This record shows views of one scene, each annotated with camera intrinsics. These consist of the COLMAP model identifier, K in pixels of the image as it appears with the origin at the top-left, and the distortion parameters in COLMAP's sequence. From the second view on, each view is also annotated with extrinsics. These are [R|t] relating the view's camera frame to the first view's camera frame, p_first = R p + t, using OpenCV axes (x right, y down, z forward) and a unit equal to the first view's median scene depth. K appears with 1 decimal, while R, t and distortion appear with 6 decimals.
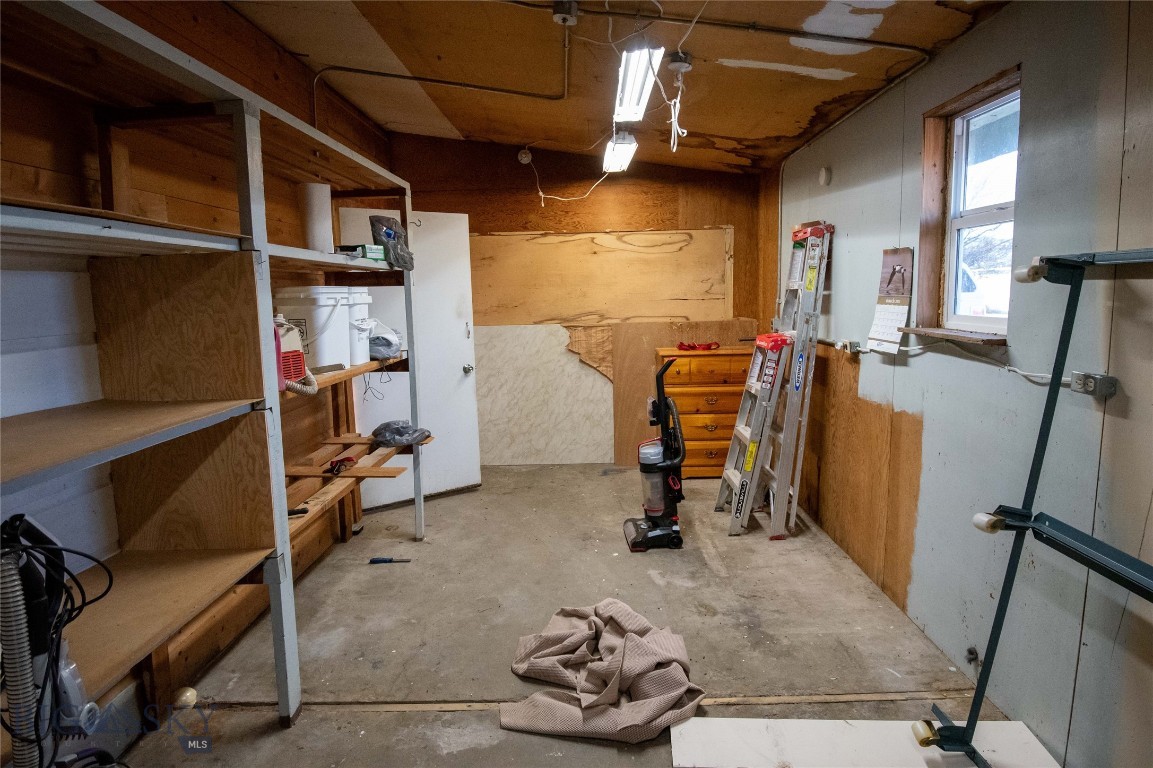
lens RADIAL K [[672.8, 0, 581.9], [0, 672.8, 381.5], [0, 0, 1]] dist [0.000092, -0.000527]
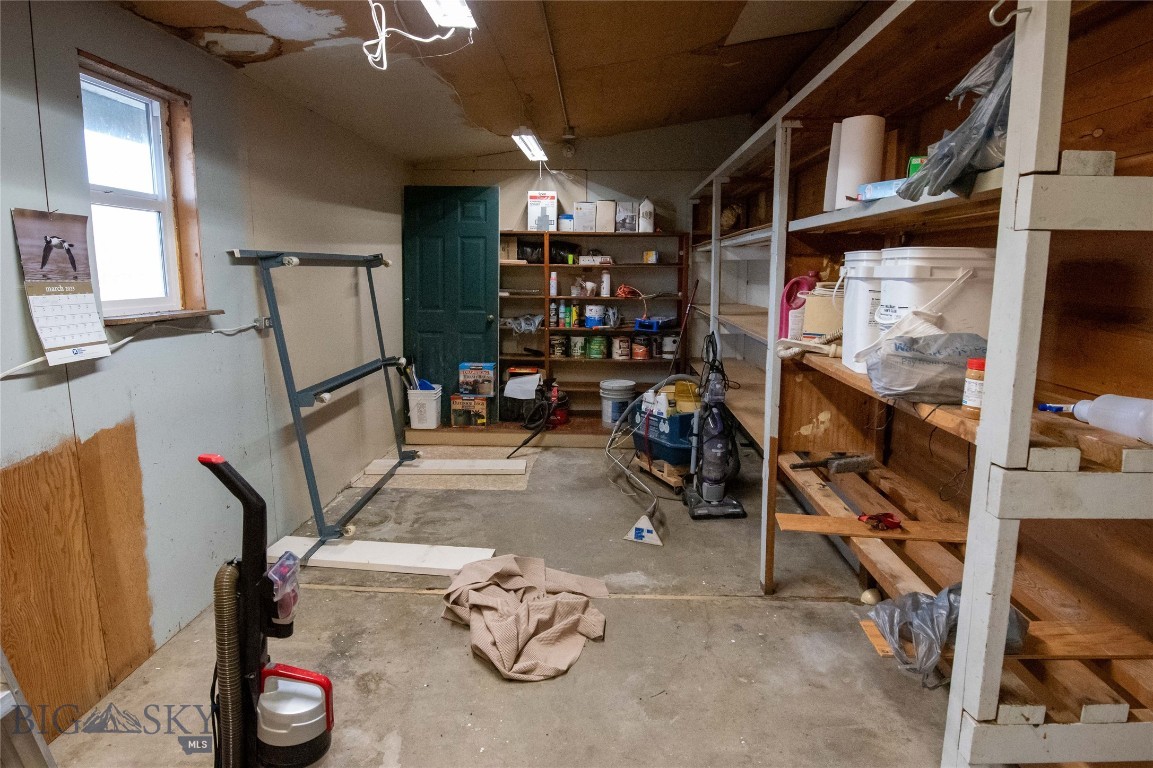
lens RADIAL K [[672.8, 0, 582.9], [0, 672.8, 382.5], [0, 0, 1]] dist [0.000092, -0.000527]
pose [[-0.999634, 0.018948, 0.019306, -0.087384], [0.023857, 0.953956, 0.298995, -0.225367], [-0.012752, 0.299347, -0.954059, 1.709760]]
